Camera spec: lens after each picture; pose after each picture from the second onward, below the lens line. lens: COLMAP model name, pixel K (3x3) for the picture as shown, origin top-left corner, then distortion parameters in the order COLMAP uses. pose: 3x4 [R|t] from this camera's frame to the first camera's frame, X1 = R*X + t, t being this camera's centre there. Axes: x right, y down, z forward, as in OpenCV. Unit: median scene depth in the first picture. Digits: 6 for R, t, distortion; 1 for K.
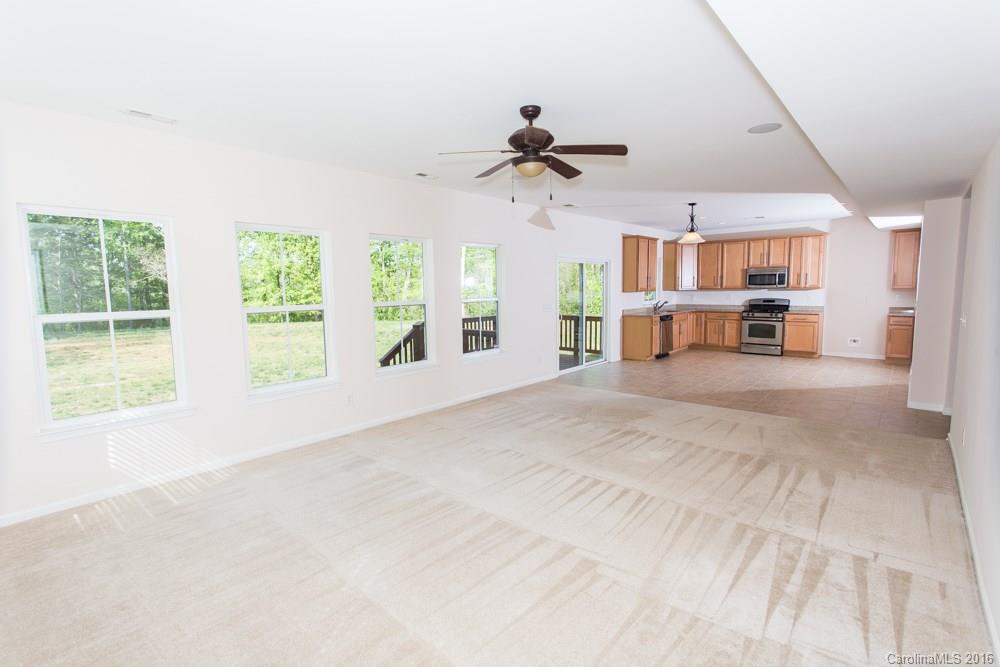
lens RADIAL K [[473.2, 0, 500.2], [0, 473.2, 331.4], [0, 0, 1]] dist [0.002562, 0.000254]
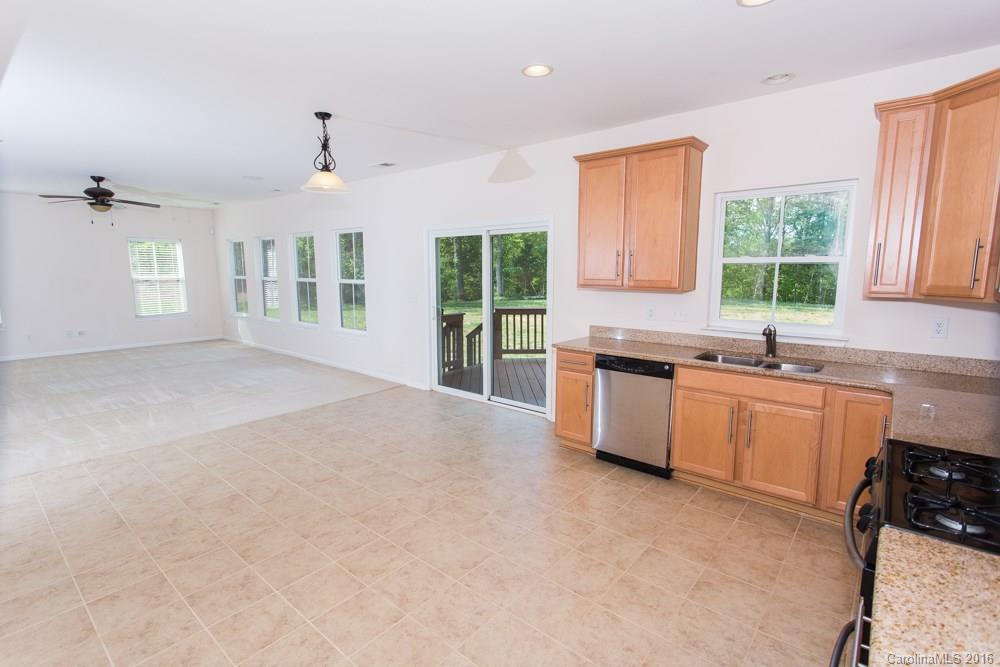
lens RADIAL K [[473.2, 0, 499.5], [0, 473.2, 333.1], [0, 0, 1]] dist [0.002562, 0.000254]
pose [[0.015635, 0.149074, -0.988702, 0.683654], [-0.099230, 0.984173, 0.146822, -0.093079], [0.994942, 0.095814, 0.030180, 0.861531]]
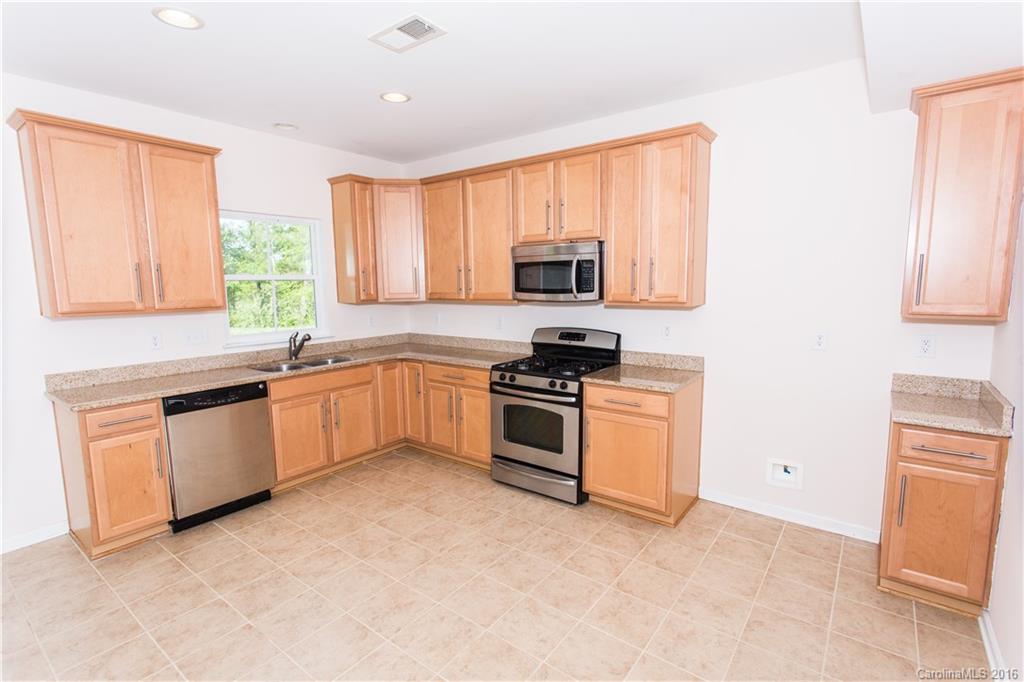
lens RADIAL K [[484.6, 0, 511.8], [0, 484.6, 342.1], [0, 0, 1]] dist [0.002562, 0.000254]
pose [[0.997537, -0.002895, 0.070089, 0.507685], [0.001038, 0.999648, 0.026520, -0.071279], [-0.070141, -0.026382, 0.997188, 0.645769]]
